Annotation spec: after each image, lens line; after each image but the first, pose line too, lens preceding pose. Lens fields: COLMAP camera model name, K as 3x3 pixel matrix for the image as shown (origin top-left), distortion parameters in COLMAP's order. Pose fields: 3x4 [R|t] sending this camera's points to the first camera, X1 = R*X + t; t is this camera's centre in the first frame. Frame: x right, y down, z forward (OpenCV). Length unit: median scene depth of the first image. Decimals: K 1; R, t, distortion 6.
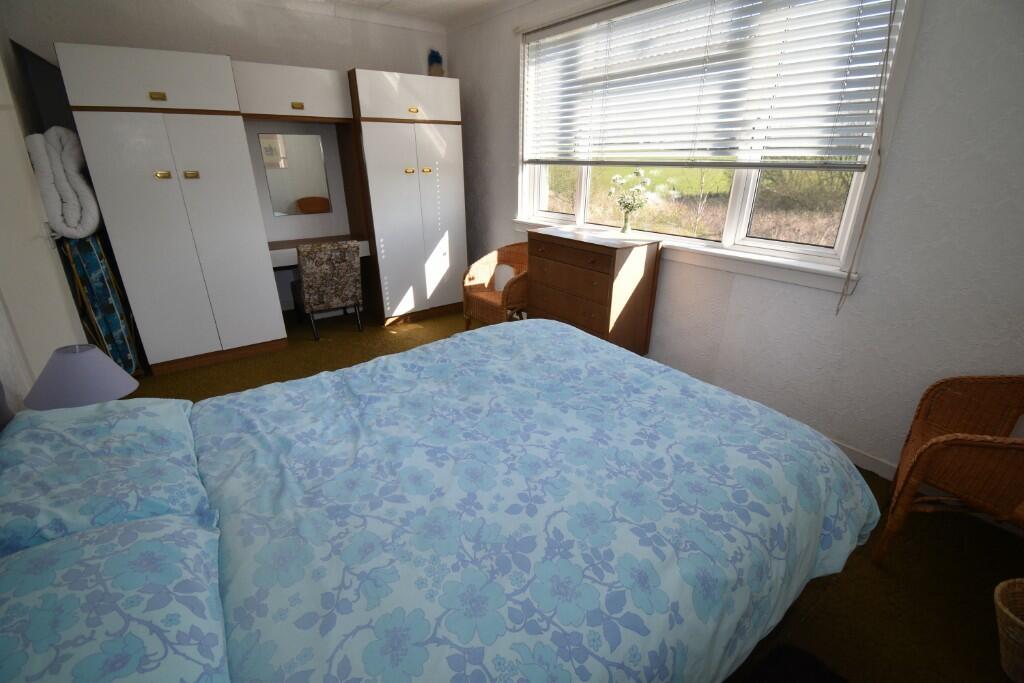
lens RADIAL K [[465.6, 0, 513.2], [0, 465.6, 327.3], [0, 0, 1]] dist [-0.000169, -0.000167]
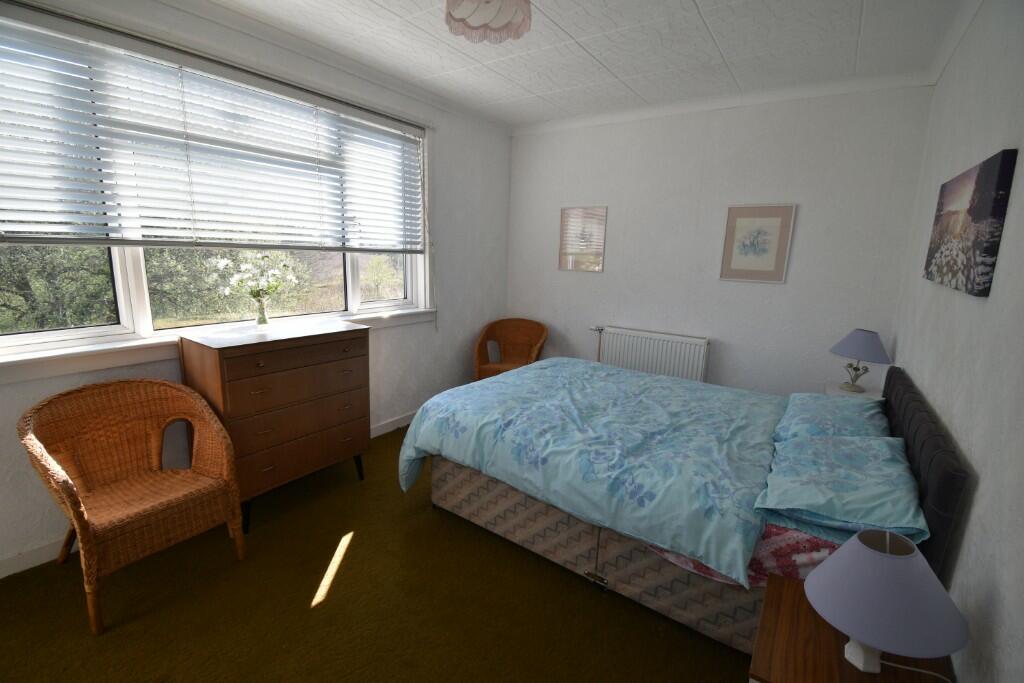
lens RADIAL K [[449.7, 0, 512.0], [0, 449.7, 341.5], [0, 0, 1]] dist [-0.035082, -0.000402]
pose [[-0.323005, -0.196003, 0.925878, -1.038145], [0.289749, 0.910859, 0.293907, -0.439790], [-0.900951, 0.363205, -0.237421, 1.232289]]
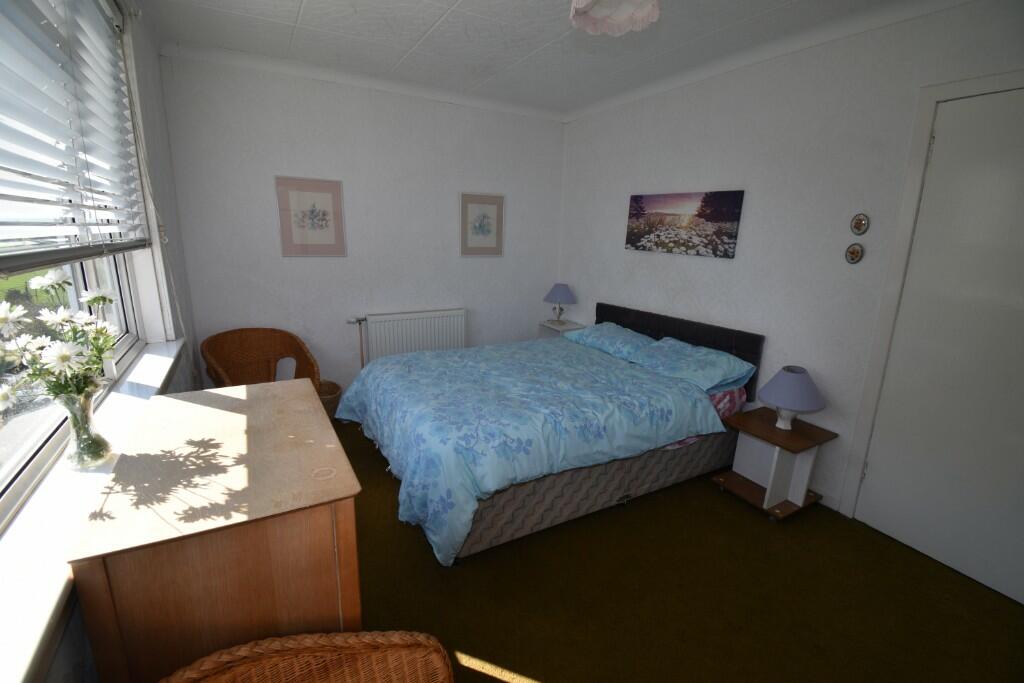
lens RADIAL K [[440.8, 0, 512.0], [0, 440.8, 341.5], [0, 0, 1]] dist [-0.020388, -0.000048]
pose [[-0.992879, -0.045695, 0.110015, -0.140028], [0.021903, 0.837736, 0.545637, -0.668032], [-0.117096, 0.544161, -0.830769, 1.818927]]
